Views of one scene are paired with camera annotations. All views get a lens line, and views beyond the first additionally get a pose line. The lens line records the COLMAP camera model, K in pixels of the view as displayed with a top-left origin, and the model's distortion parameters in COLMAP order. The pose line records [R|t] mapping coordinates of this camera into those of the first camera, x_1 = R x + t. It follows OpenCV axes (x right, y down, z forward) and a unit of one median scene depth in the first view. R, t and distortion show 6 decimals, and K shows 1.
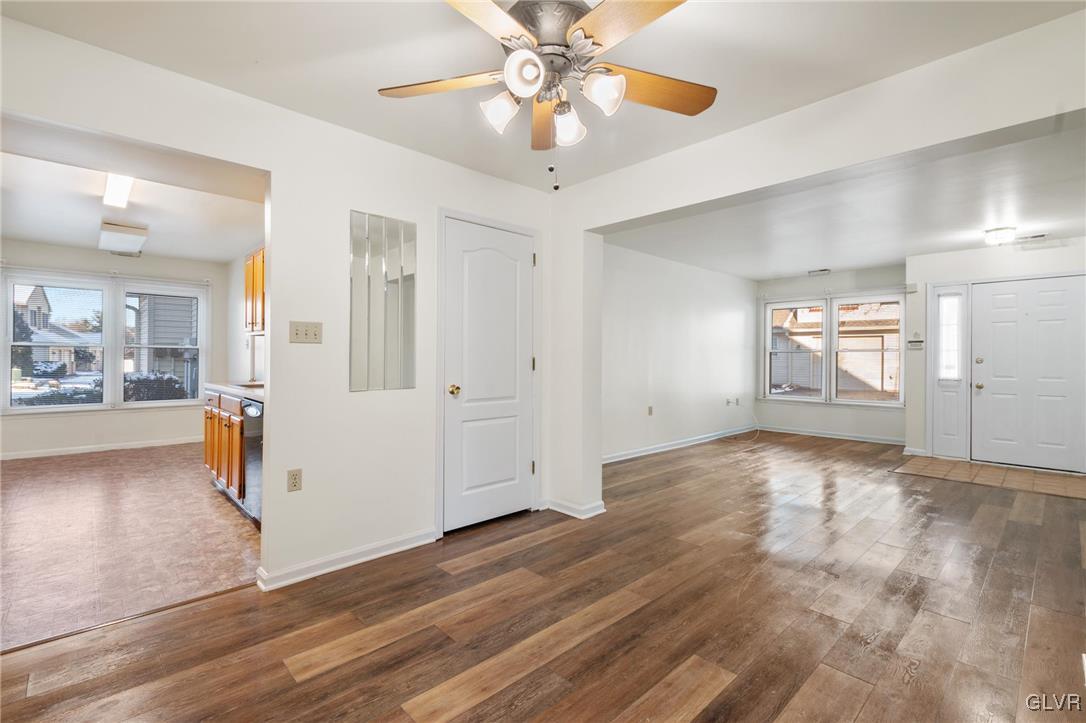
lens RADIAL K [[489.4, 0, 543.1], [0, 489.4, 359.3], [0, 0, 1]] dist [0.003367, -0.001097]
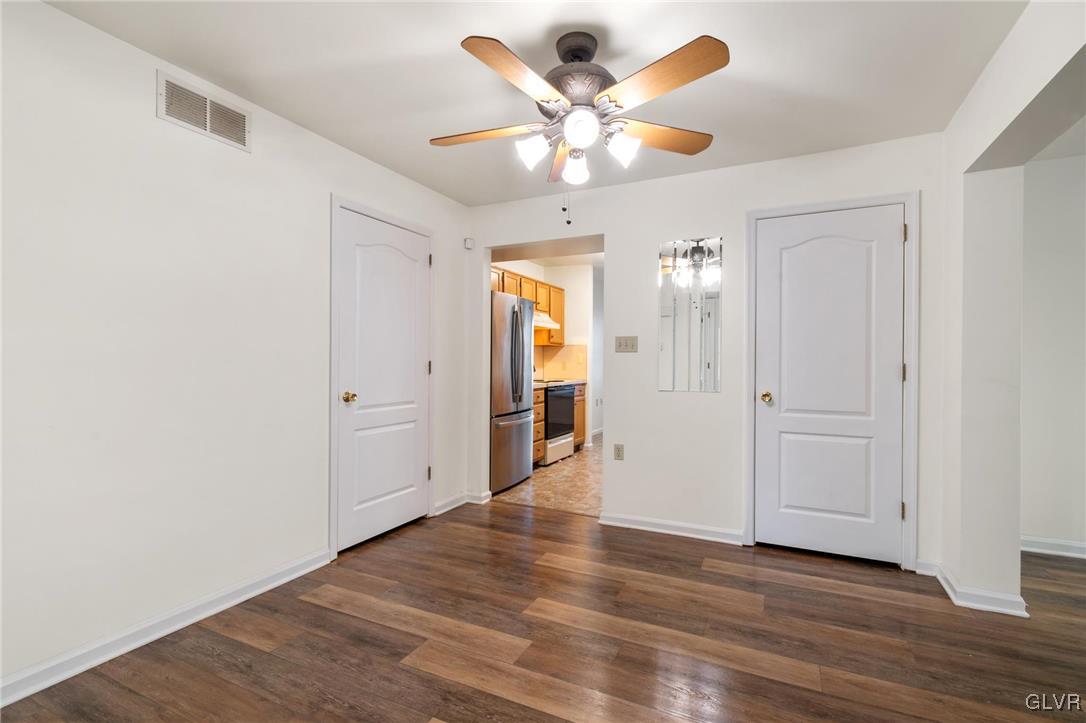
lens RADIAL K [[489.4, 0, 543.1], [0, 489.4, 359.3], [0, 0, 1]] dist [0.003367, -0.001097]
pose [[0.344353, -0.009335, -0.938794, 0.582956], [-0.008229, 0.999882, -0.012961, 0.005010], [0.938804, 0.012189, 0.344236, 0.263362]]
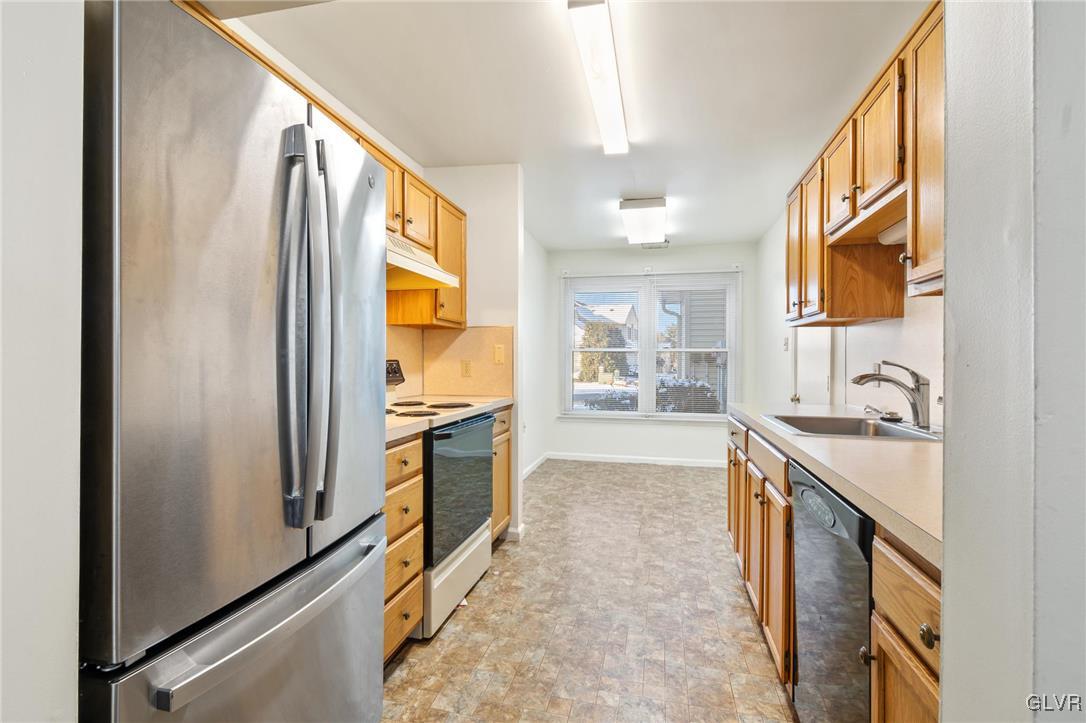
lens RADIAL K [[489.4, 0, 543.1], [0, 489.4, 359.3], [0, 0, 1]] dist [0.003367, -0.001097]
pose [[0.548391, -0.006085, -0.836200, -0.411928], [-0.001707, 0.999963, -0.008396, -0.005423], [0.836220, 0.006032, 0.548361, 0.642192]]
